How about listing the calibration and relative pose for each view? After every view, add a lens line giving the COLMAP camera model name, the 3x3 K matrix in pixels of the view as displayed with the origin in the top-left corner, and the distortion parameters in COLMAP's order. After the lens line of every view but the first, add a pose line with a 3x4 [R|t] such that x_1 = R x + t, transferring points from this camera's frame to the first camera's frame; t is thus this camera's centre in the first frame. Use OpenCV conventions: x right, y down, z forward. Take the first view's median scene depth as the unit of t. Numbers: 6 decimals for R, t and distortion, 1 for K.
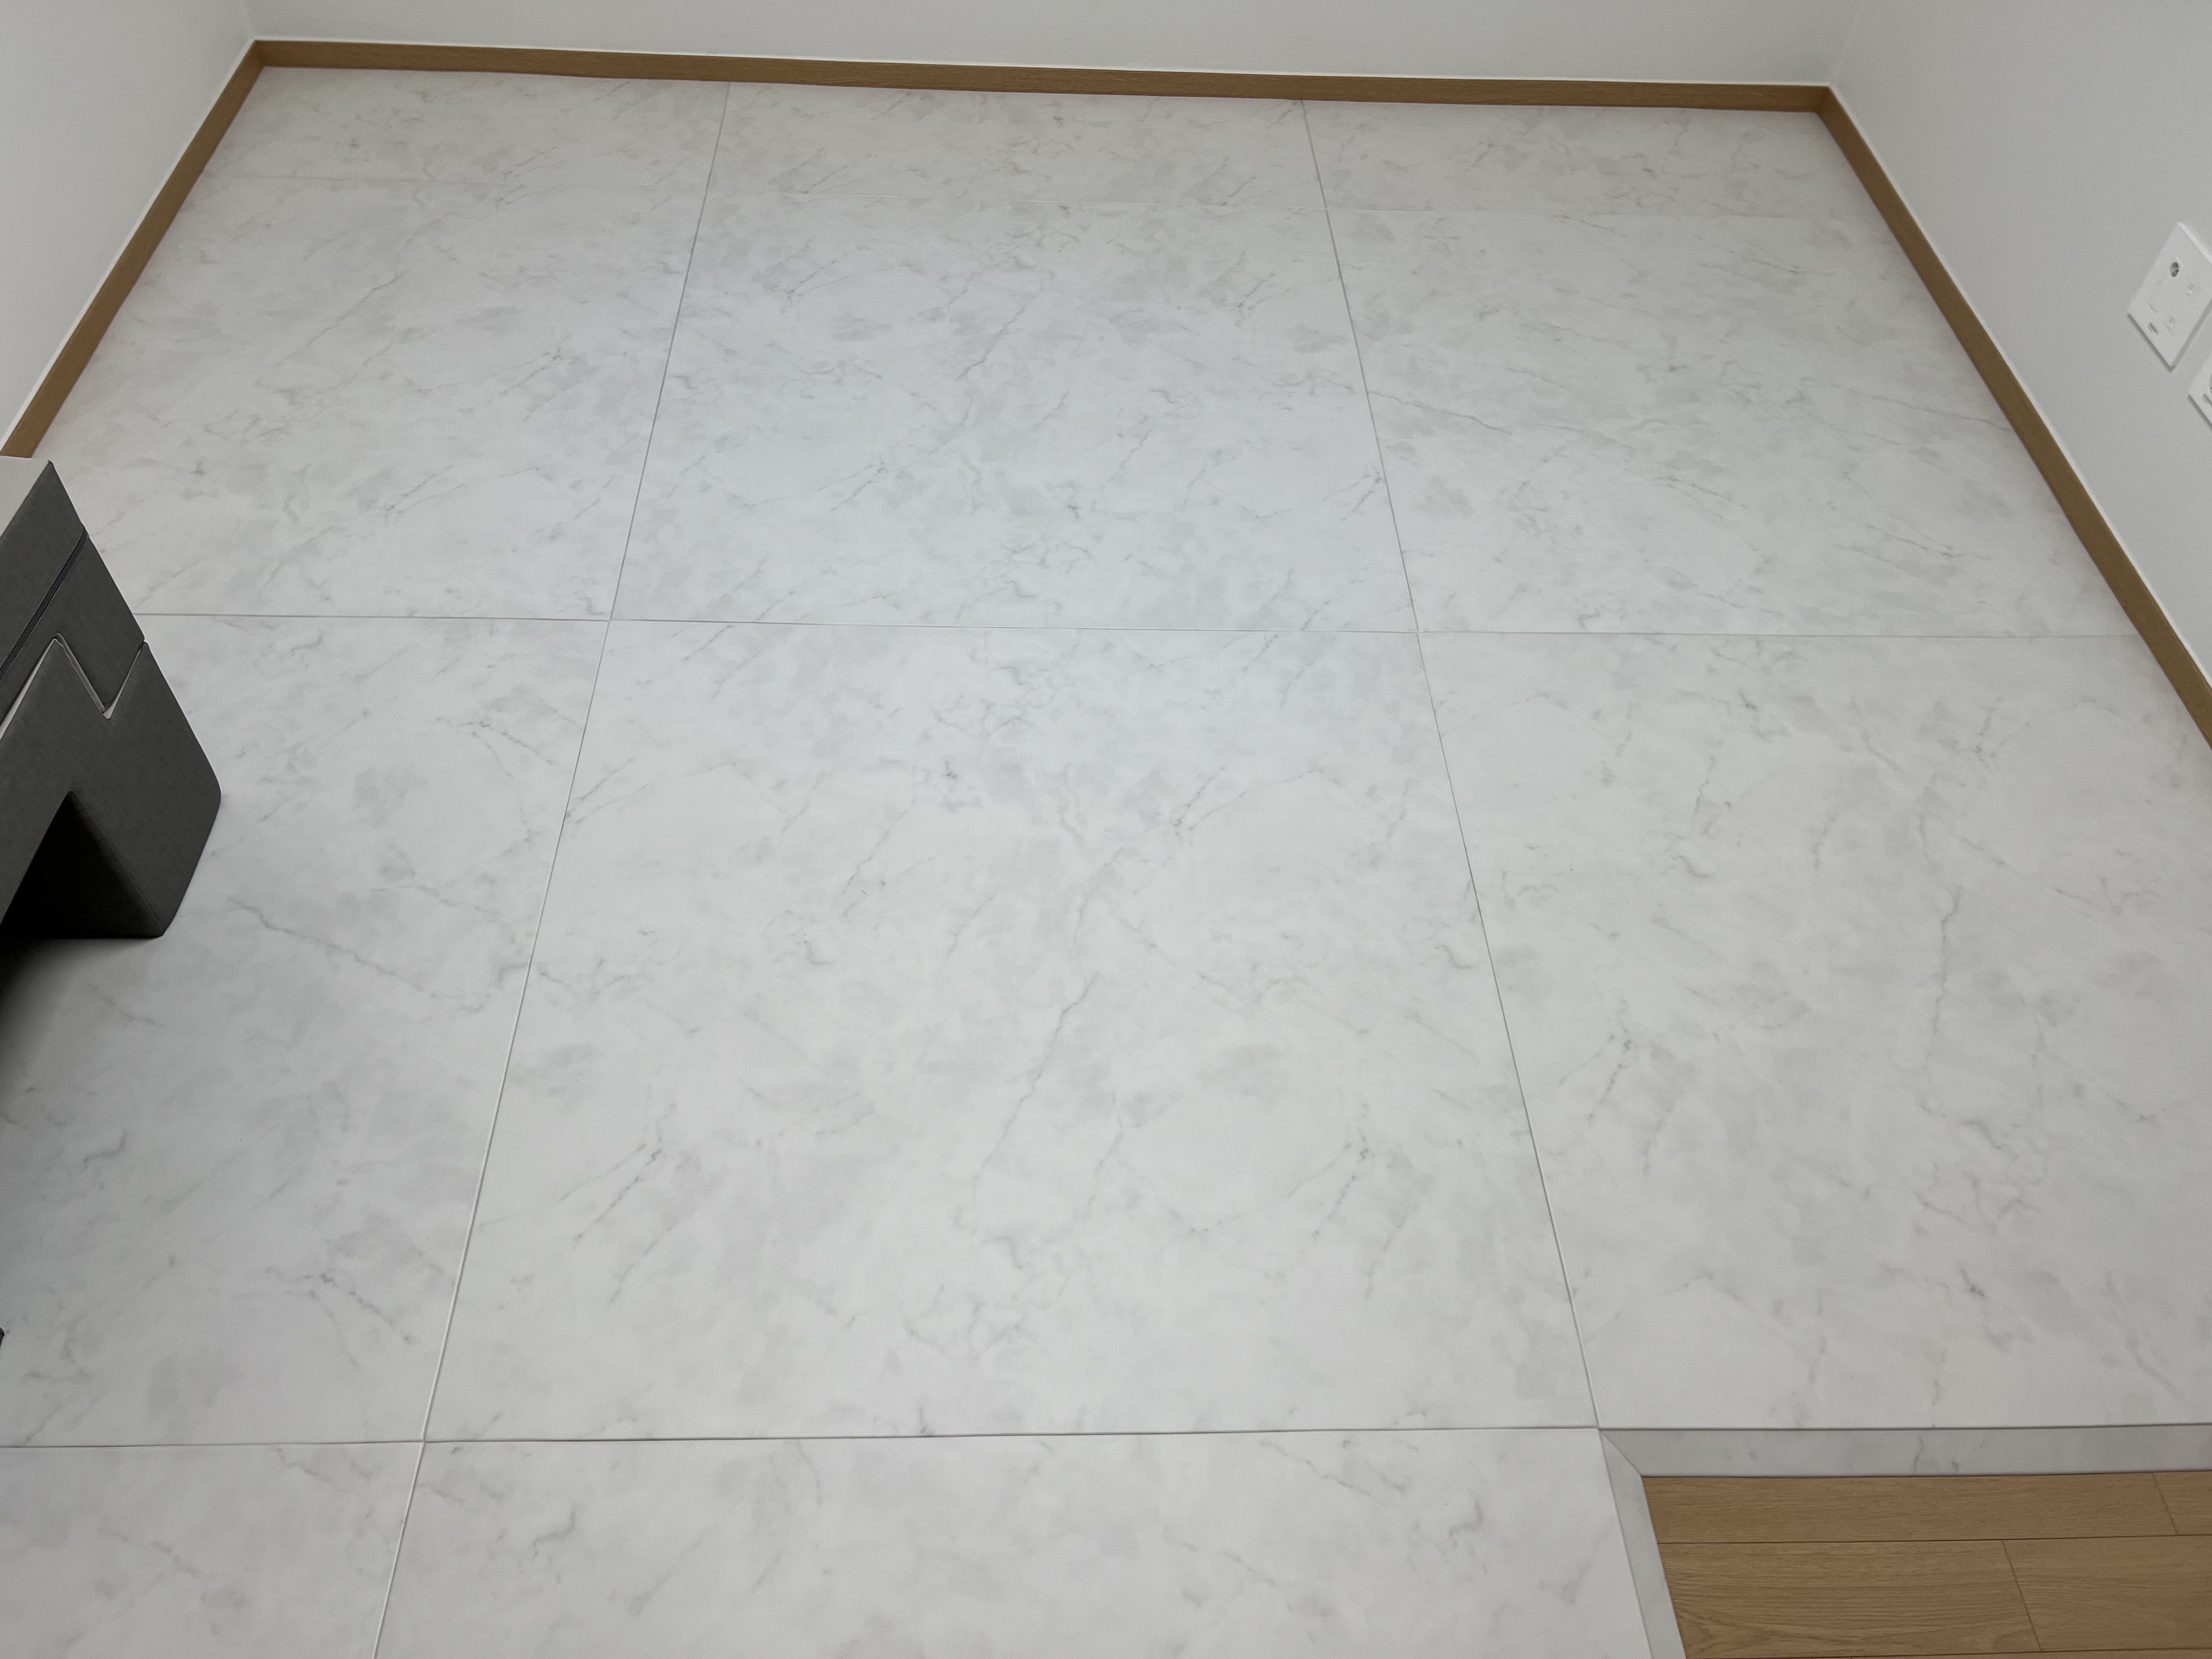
lens RADIAL K [[1662.8, 0, 1116.8], [0, 1662.8, 831.7], [0, 0, 1]] dist [0.060774, -0.070760]
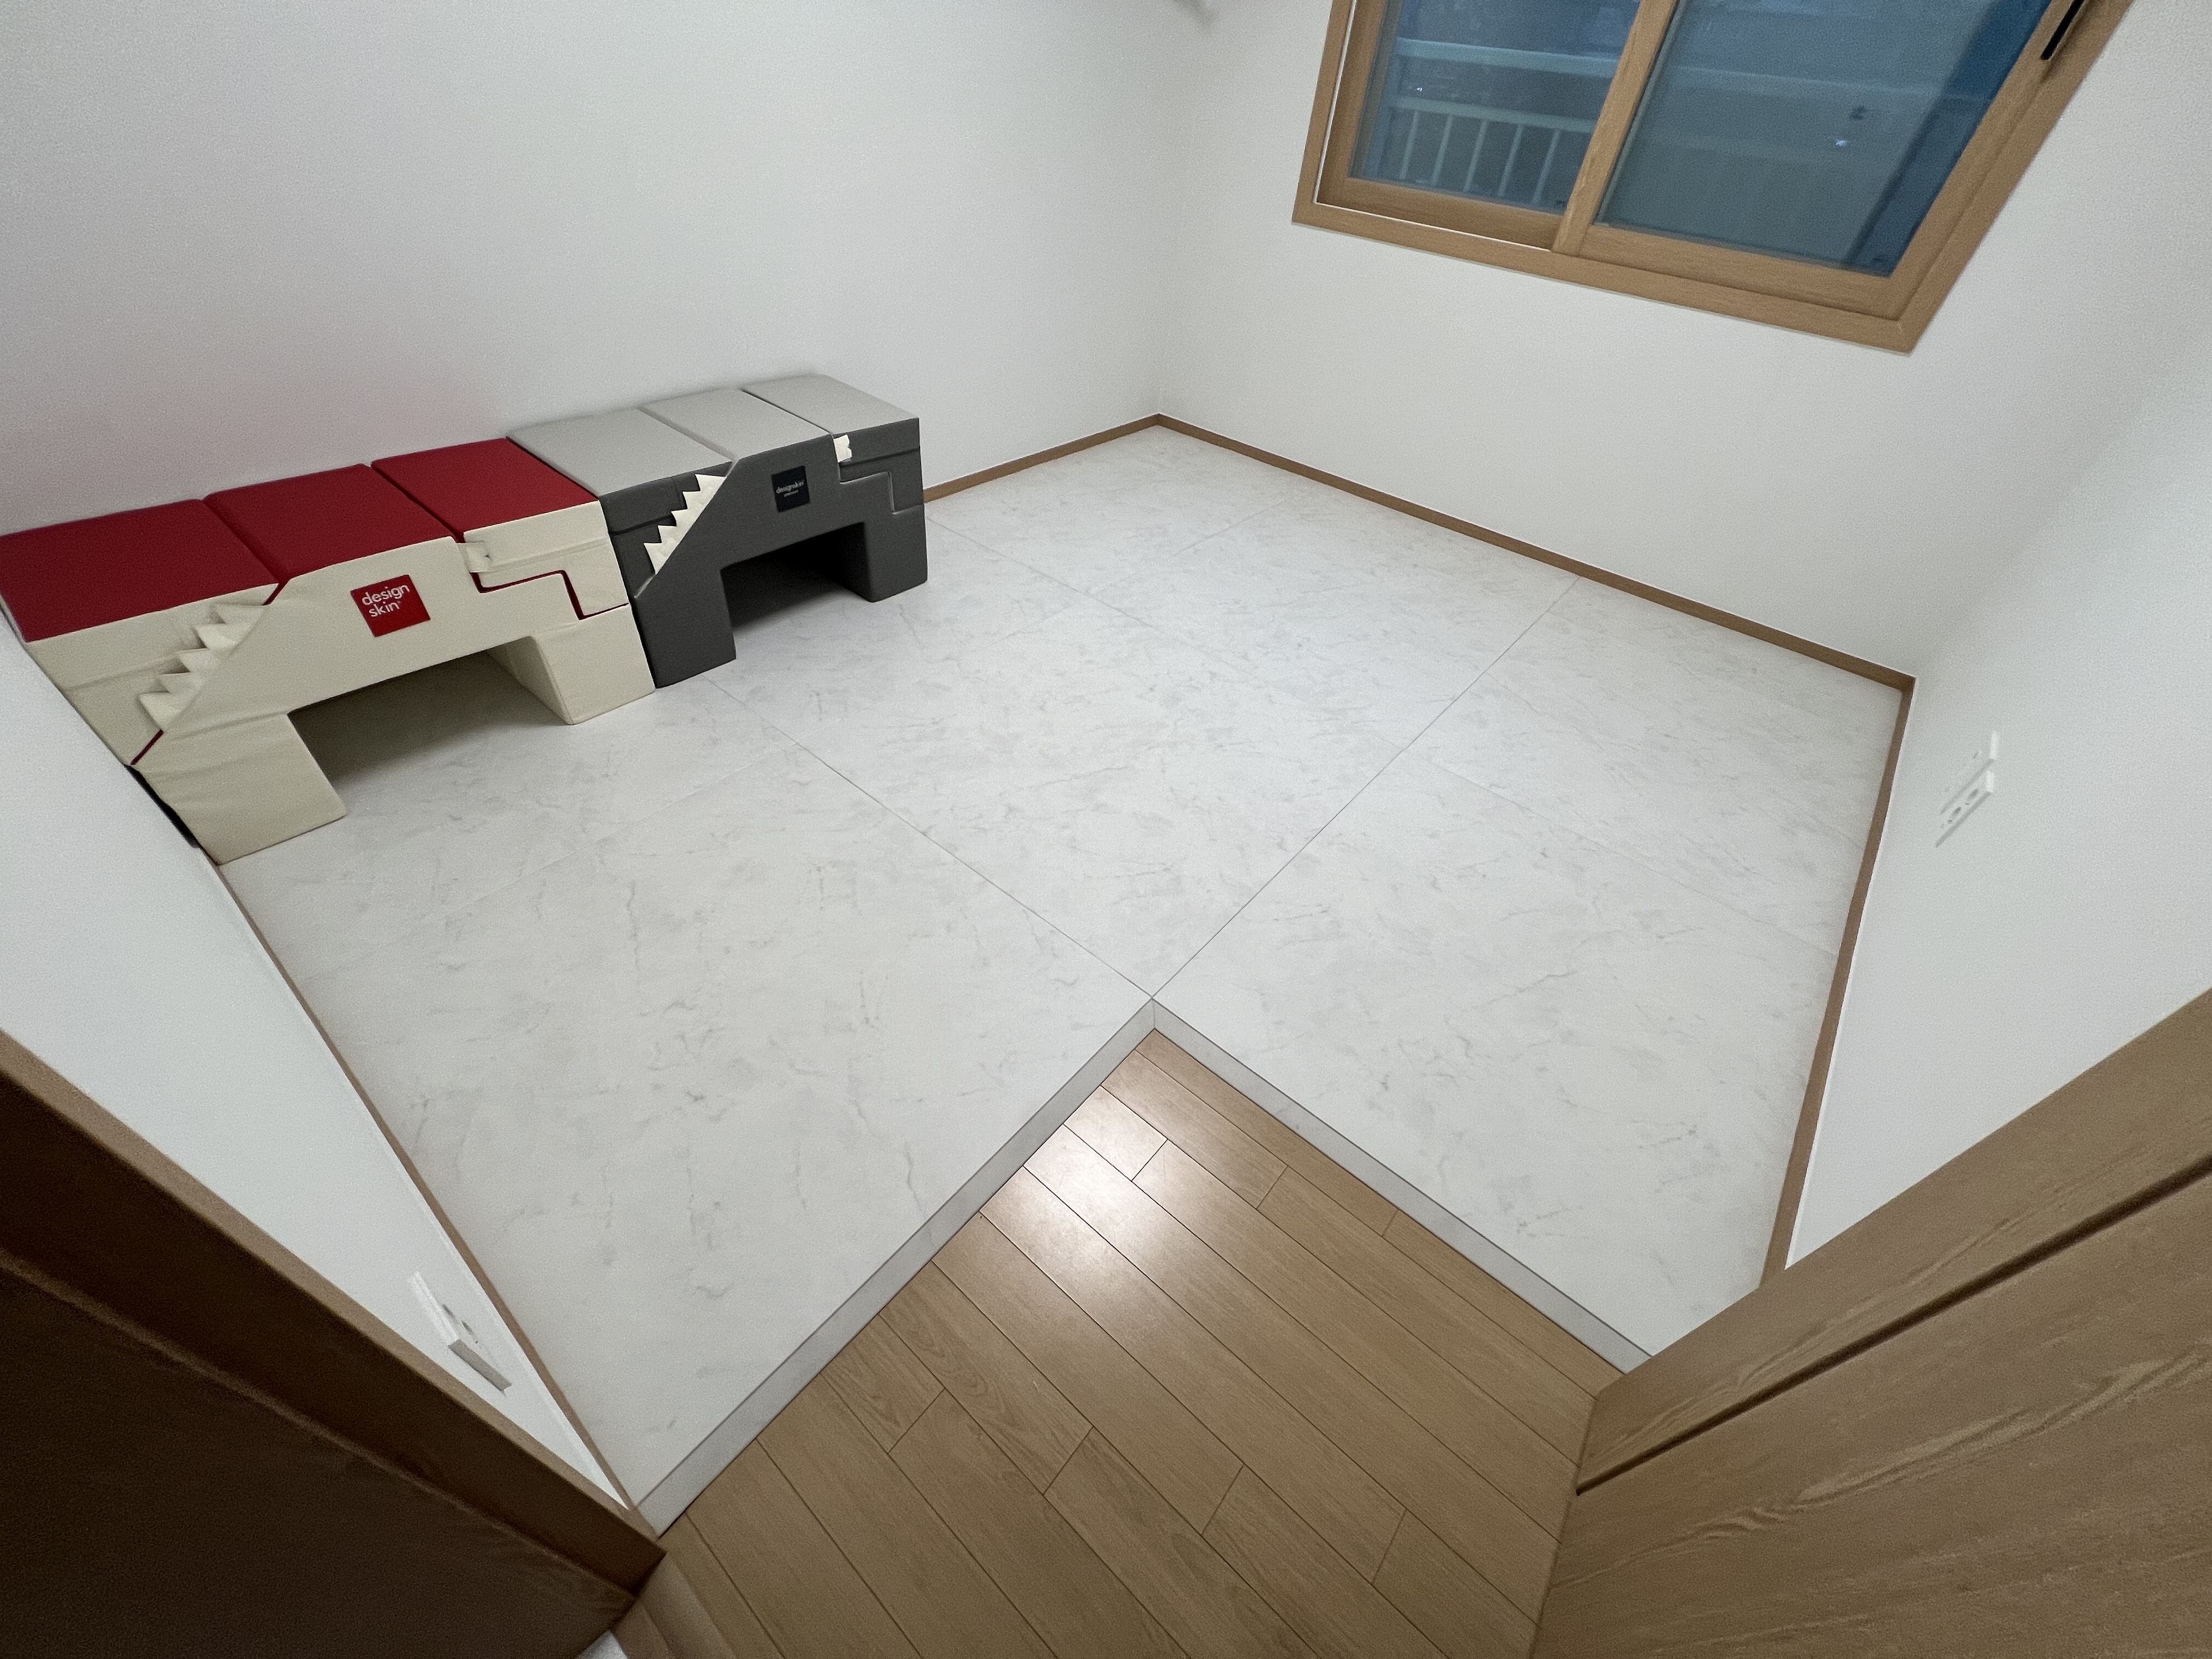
lens RADIAL K [[881.8, 0, 1105.9], [0, 881.8, 826.1], [0, 0, 1]] dist [-0.000775, -0.000025]
pose [[0.749647, 0.460794, -0.475077, 0.493763], [-0.538404, 0.842047, -0.032842, 0.190064], [0.384904, 0.280403, 0.879331, 0.007628]]
